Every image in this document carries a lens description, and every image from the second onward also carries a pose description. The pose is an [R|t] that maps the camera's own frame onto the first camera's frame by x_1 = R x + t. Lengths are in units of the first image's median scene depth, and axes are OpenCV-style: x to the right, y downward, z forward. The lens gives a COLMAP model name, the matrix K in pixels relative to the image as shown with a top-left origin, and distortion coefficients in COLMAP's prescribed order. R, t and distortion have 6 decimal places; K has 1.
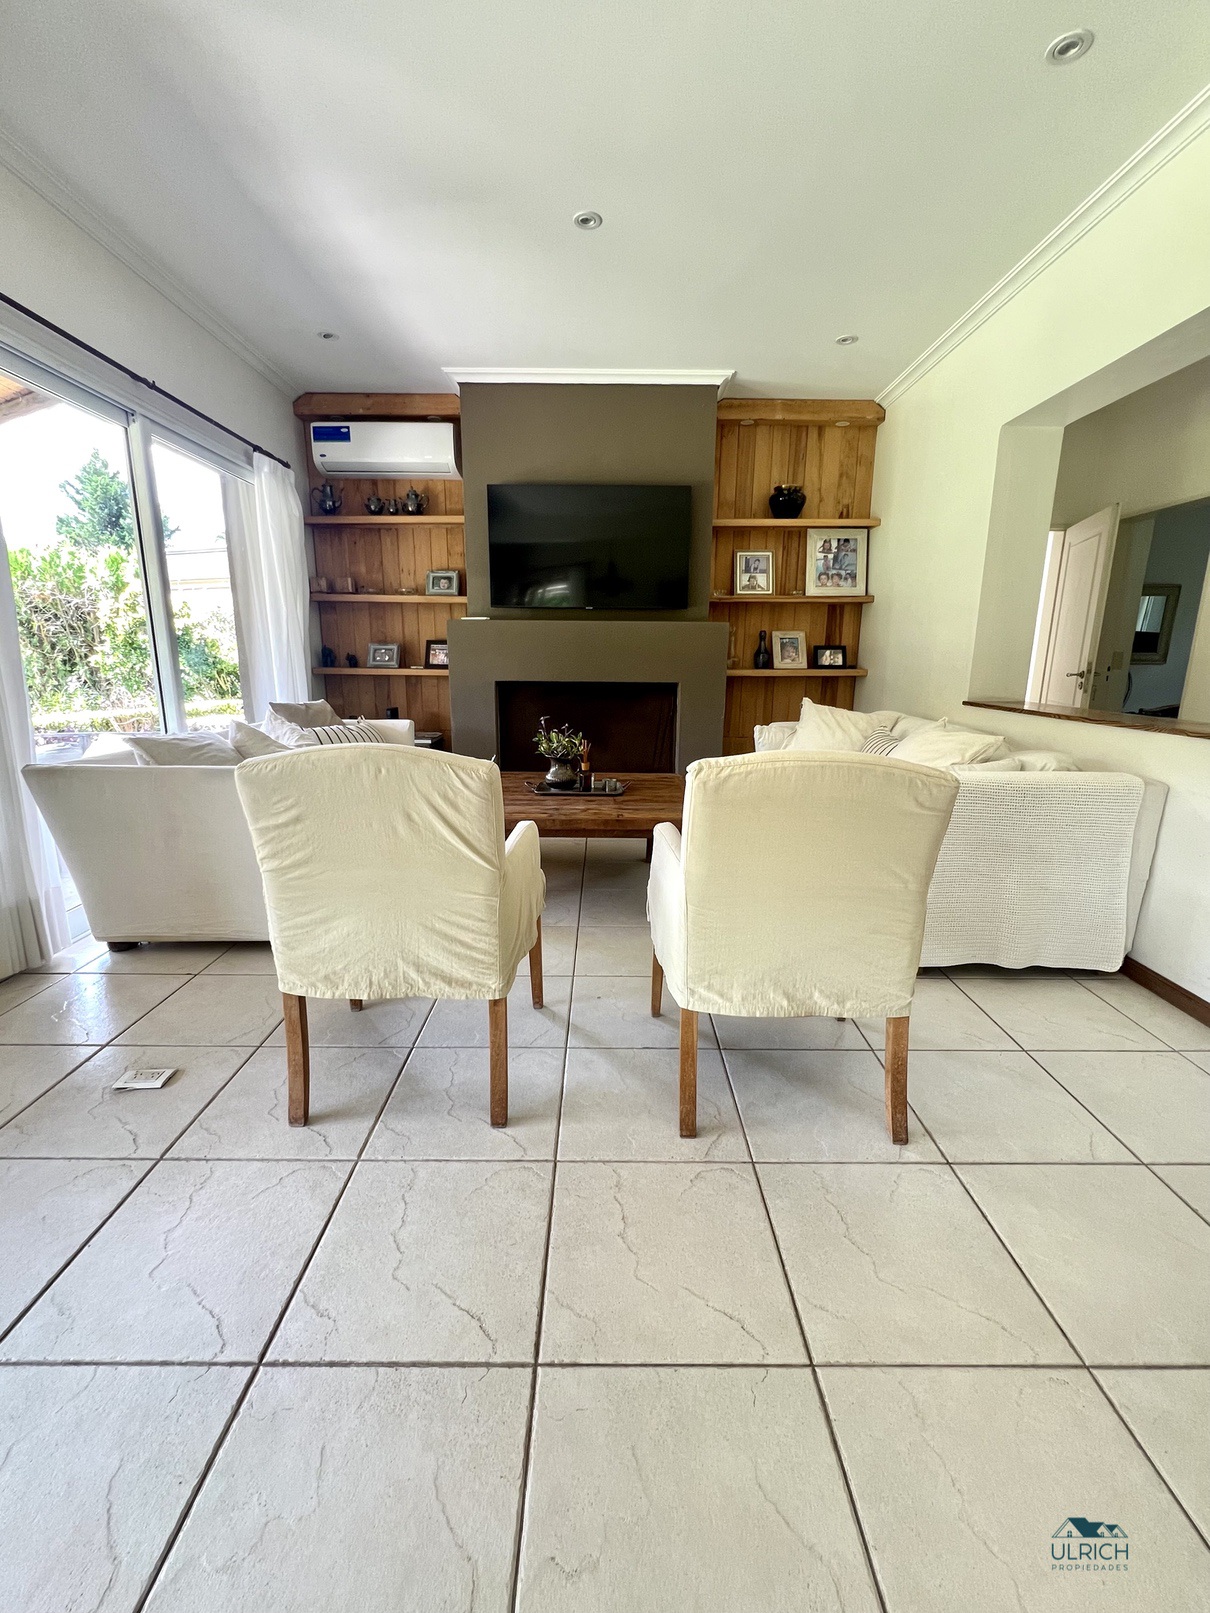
lens RADIAL K [[670.7, 0, 605.0], [0, 670.7, 806.5], [0, 0, 1]] dist [-0.001422, 0.000035]
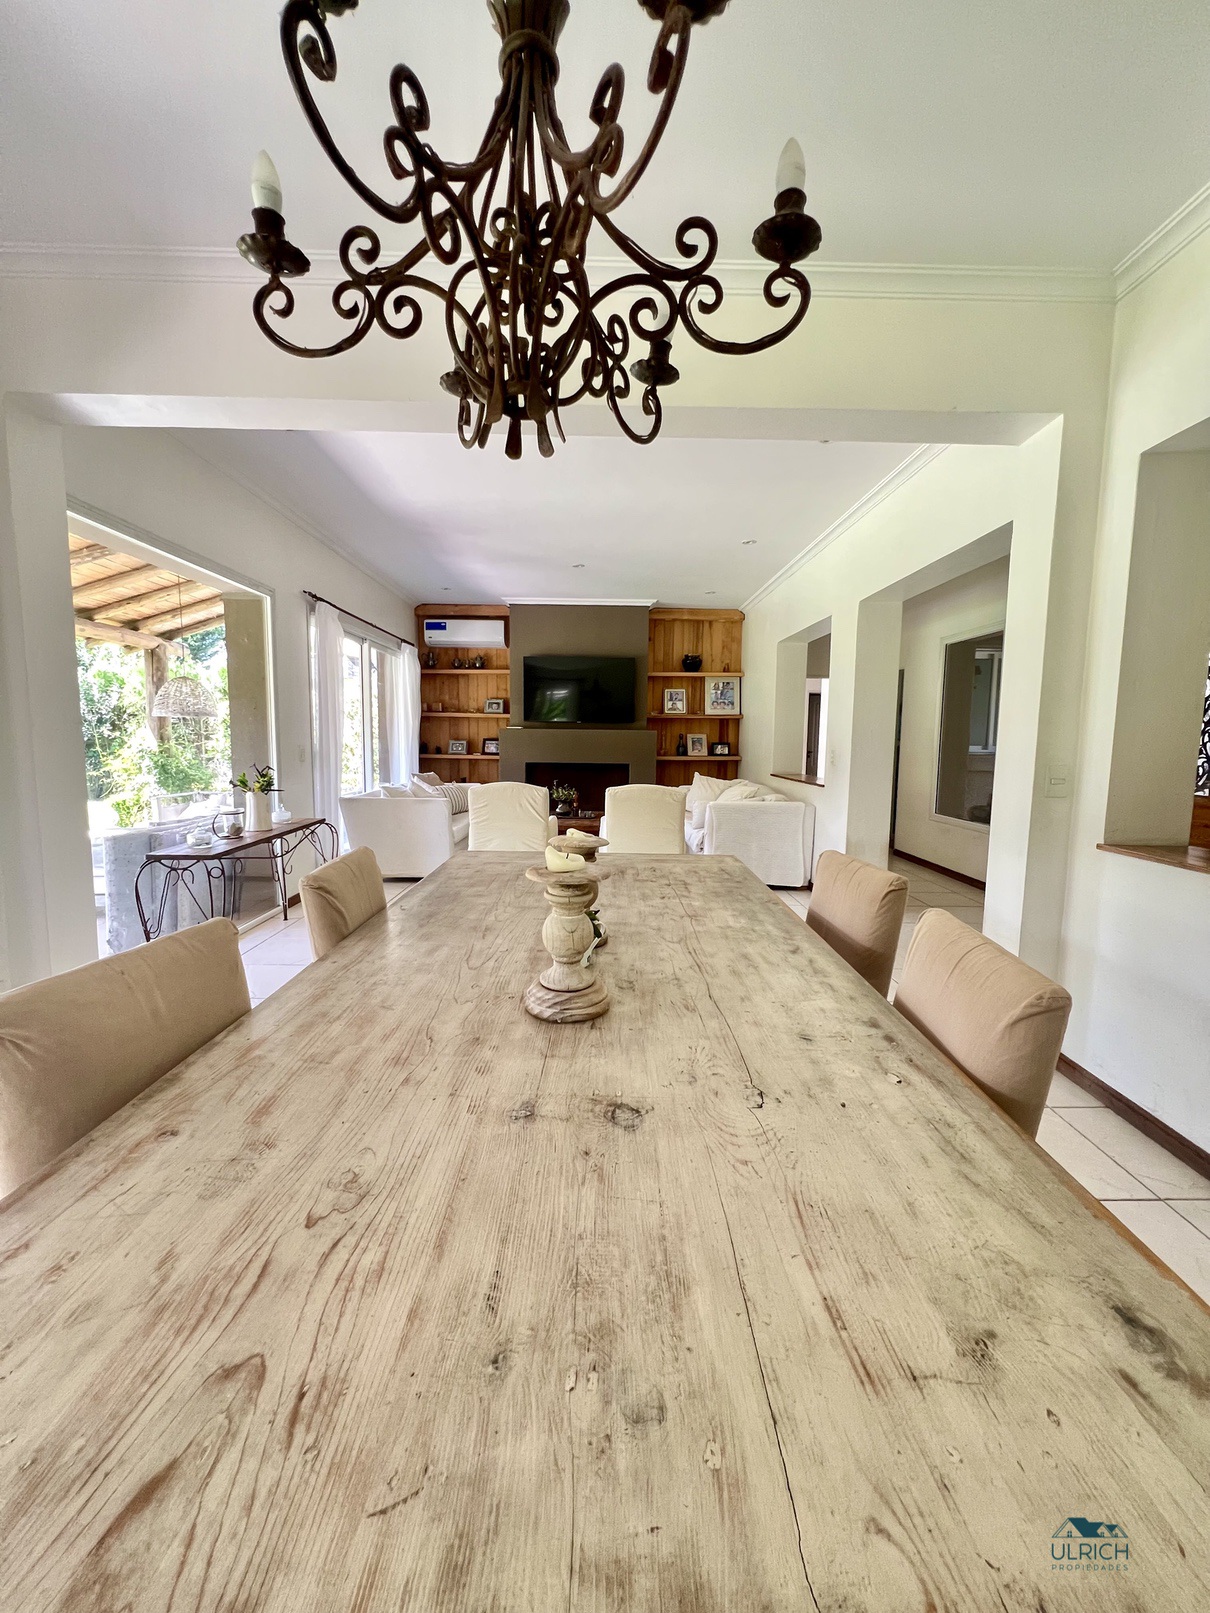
lens RADIAL K [[647.2, 0, 605.0], [0, 647.2, 806.5], [0, 0, 1]] dist [-0.001911, 0.000010]
pose [[0.999919, 0.003375, 0.012268, 0.023376], [-0.001948, 0.993416, -0.114544, 0.113044], [-0.012574, 0.114511, 0.993342, -0.627299]]
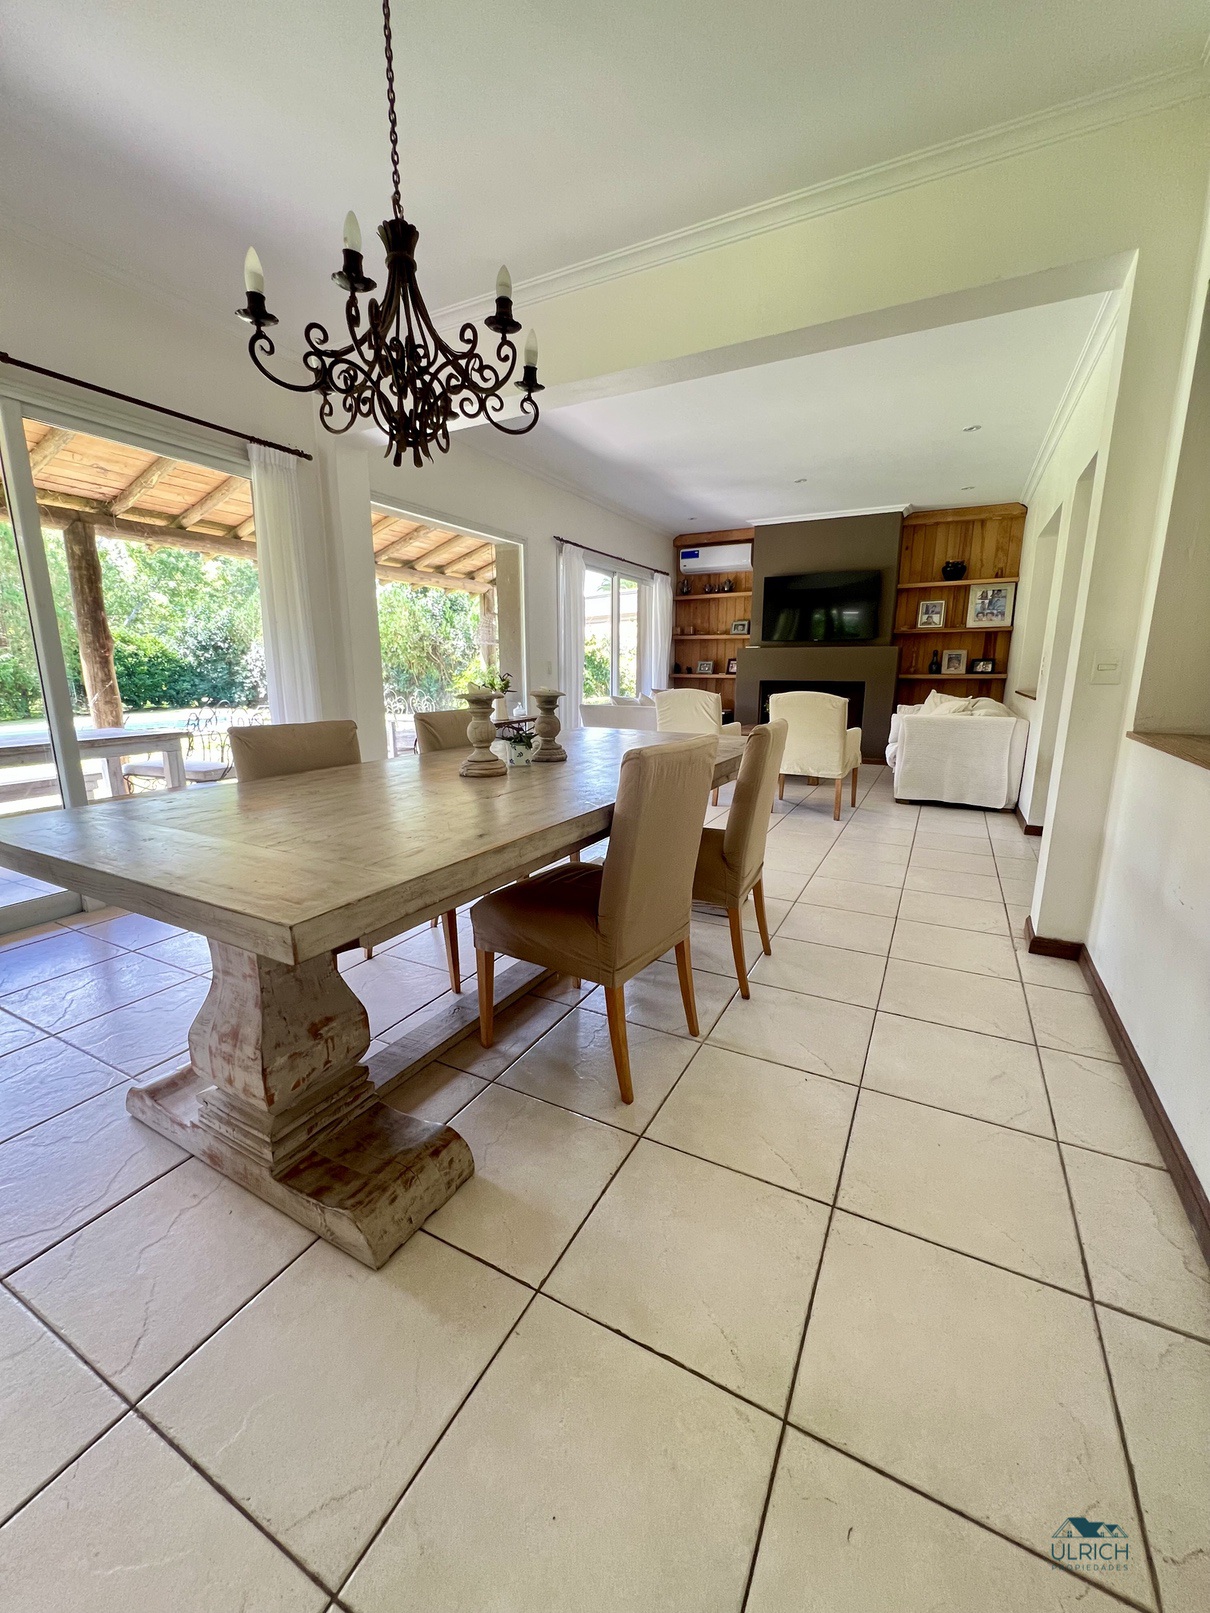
lens RADIAL K [[647.2, 0, 605.0], [0, 647.2, 806.5], [0, 0, 1]] dist [-0.001911, 0.000010]
pose [[0.884001, 0.091322, -0.458478, 0.288379], [-0.096751, 0.995240, 0.011689, 0.168592], [0.457363, 0.034025, 0.888629, -0.724417]]
